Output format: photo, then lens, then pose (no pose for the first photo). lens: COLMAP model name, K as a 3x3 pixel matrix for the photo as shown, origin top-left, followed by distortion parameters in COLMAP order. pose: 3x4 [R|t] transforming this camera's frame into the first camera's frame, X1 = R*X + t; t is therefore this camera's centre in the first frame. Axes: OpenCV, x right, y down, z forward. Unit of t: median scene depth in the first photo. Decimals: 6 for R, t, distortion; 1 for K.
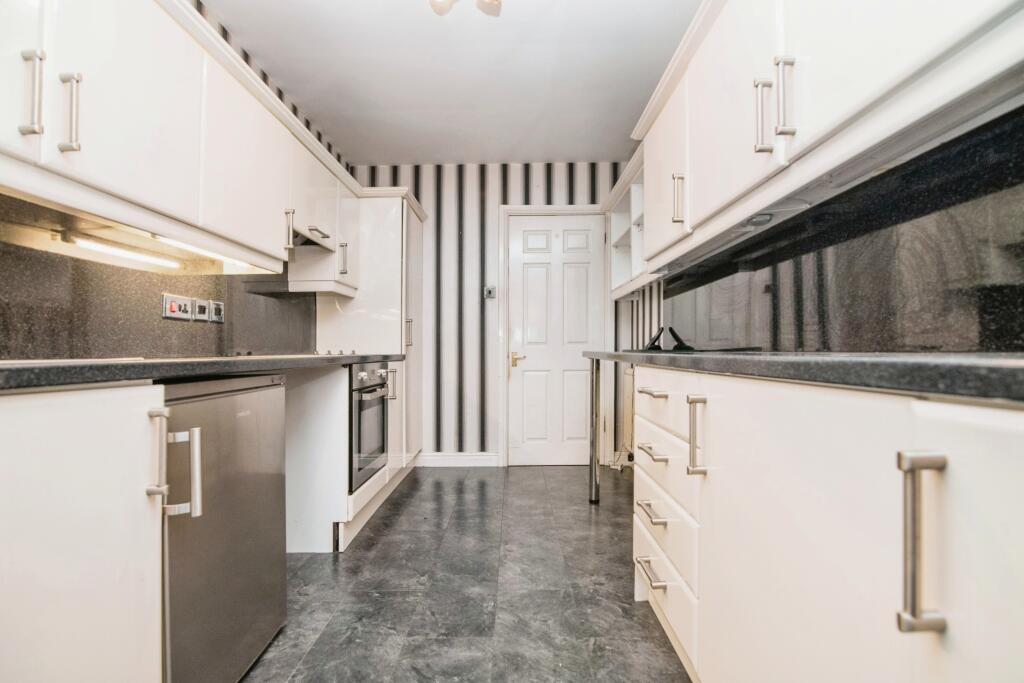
lens RADIAL K [[476.7, 0, 511.7], [0, 476.7, 345.8], [0, 0, 1]] dist [-0.013396, 0.000346]
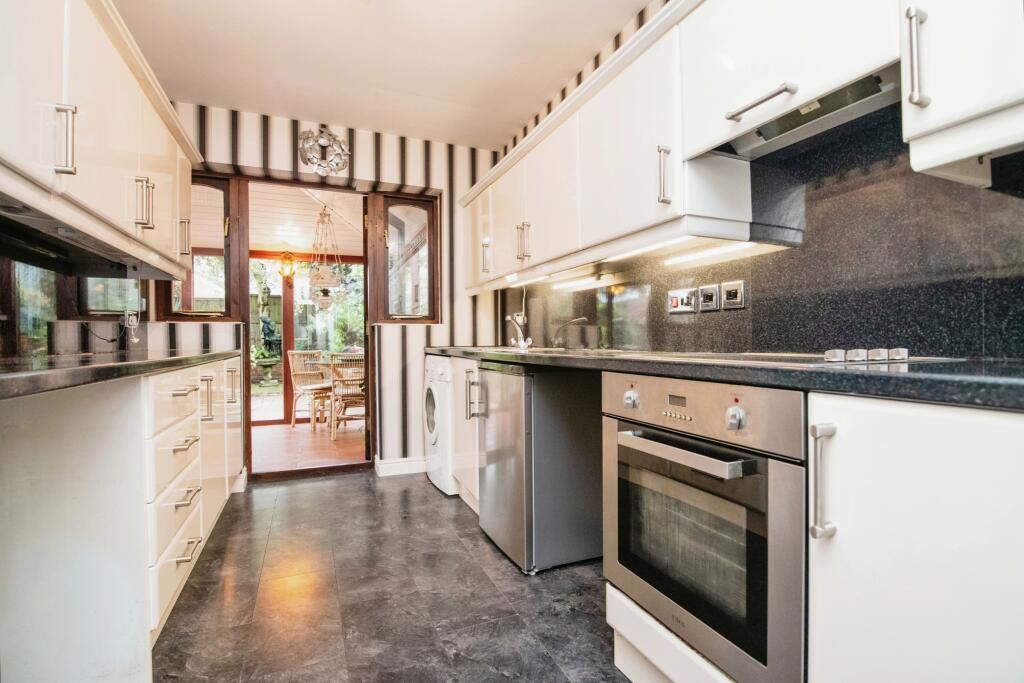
lens RADIAL K [[476.7, 0, 512.7], [0, 476.7, 339.8], [0, 0, 1]] dist [-0.013396, 0.000346]
pose [[-0.916986, 0.016687, -0.398570, 0.019658], [0.020284, 0.999783, -0.004810, -0.002410], [0.398403, -0.012496, -0.917125, 1.817362]]
